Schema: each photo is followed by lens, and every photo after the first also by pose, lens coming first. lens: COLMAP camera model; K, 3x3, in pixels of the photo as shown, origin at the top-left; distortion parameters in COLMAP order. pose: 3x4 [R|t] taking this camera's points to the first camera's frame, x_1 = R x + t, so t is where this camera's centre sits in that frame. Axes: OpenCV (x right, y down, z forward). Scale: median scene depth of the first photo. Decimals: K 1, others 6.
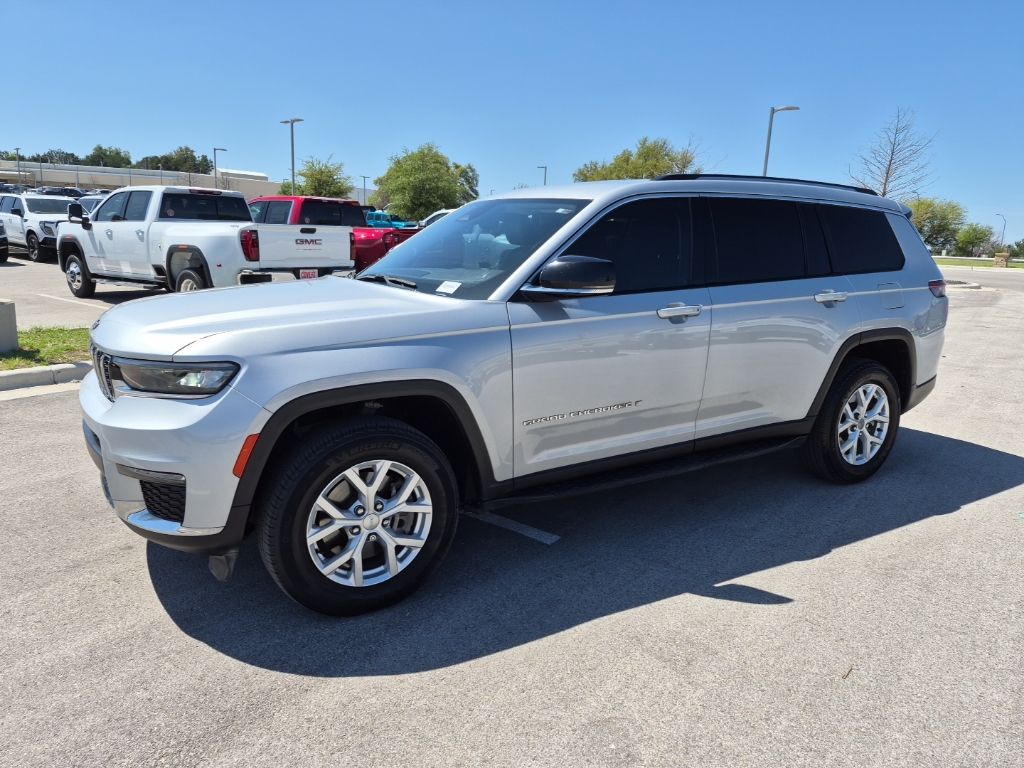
lens RADIAL K [[713.5, 0, 512.3], [0, 713.5, 383.0], [0, 0, 1]] dist [0.070445, -0.065532]
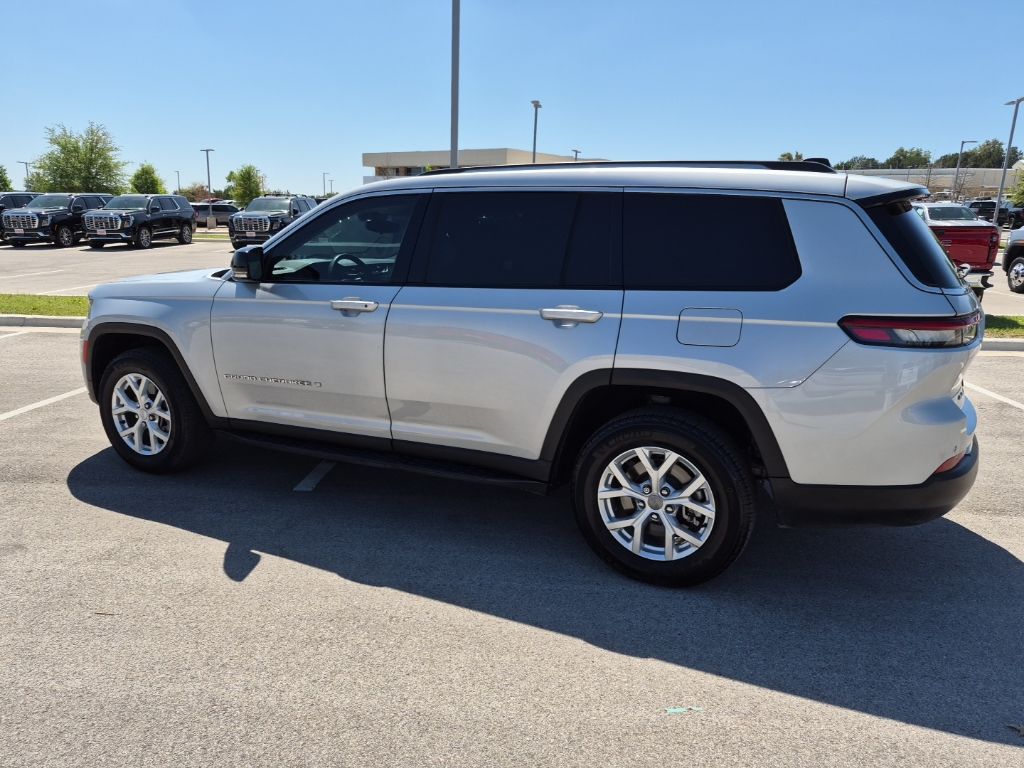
lens RADIAL K [[713.5, 0, 515.4], [0, 713.5, 380.0], [0, 0, 1]] dist [0.070445, -0.065532]
pose [[0.550902, 0.168559, -0.817371, 1.315714], [-0.172682, 0.981219, 0.085961, -0.132457], [0.816510, 0.093789, 0.569663, 0.660280]]
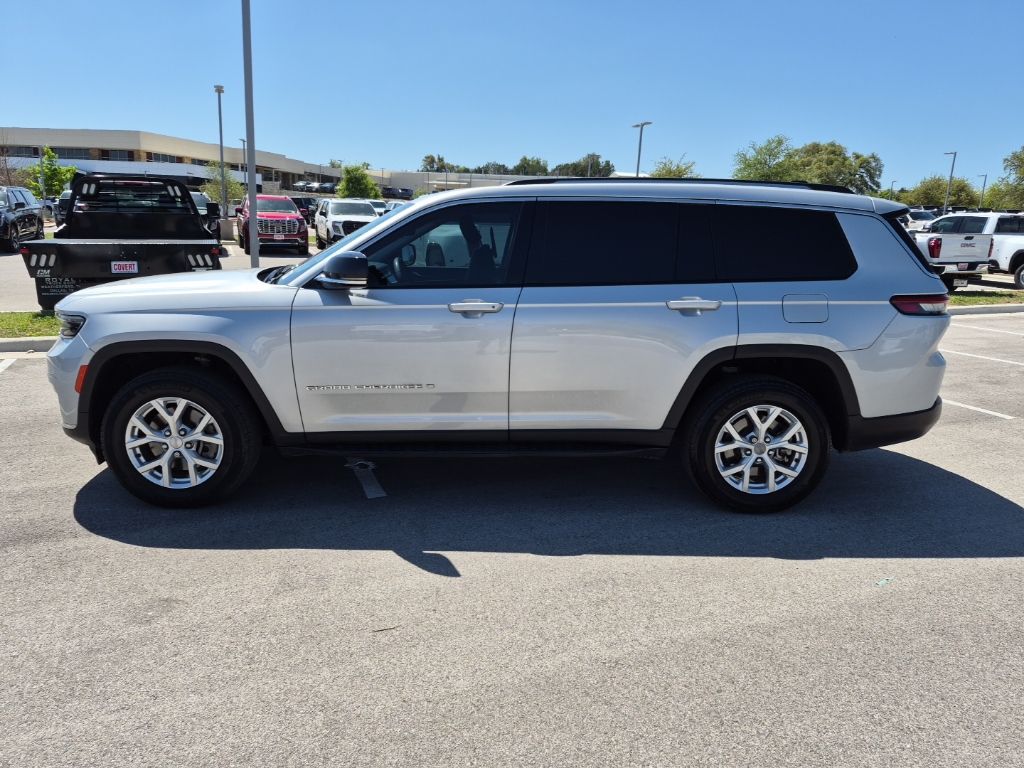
lens RADIAL K [[713.5, 0, 510.6], [0, 713.5, 385.2], [0, 0, 1]] dist [0.070445, -0.065532]
pose [[0.864507, 0.108880, -0.490685, 0.886352], [-0.106478, 0.993770, 0.032915, -0.024881], [0.491212, 0.023792, 0.870715, 0.093535]]
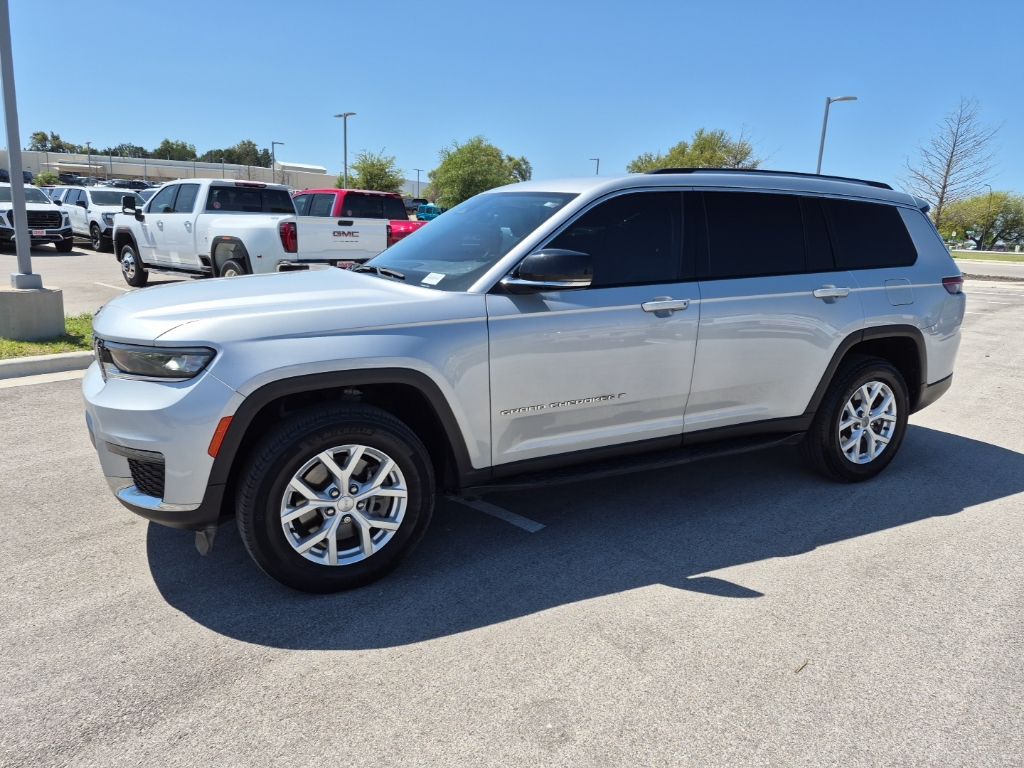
lens RADIAL K [[713.5, 0, 516.8], [0, 713.5, 383.4], [0, 0, 1]] dist [0.070445, -0.065532]
pose [[0.997717, 0.018750, -0.064871, 0.099238], [-0.018099, 0.999780, 0.010609, 0.002999], [0.065056, -0.009410, 0.997837, -0.016838]]
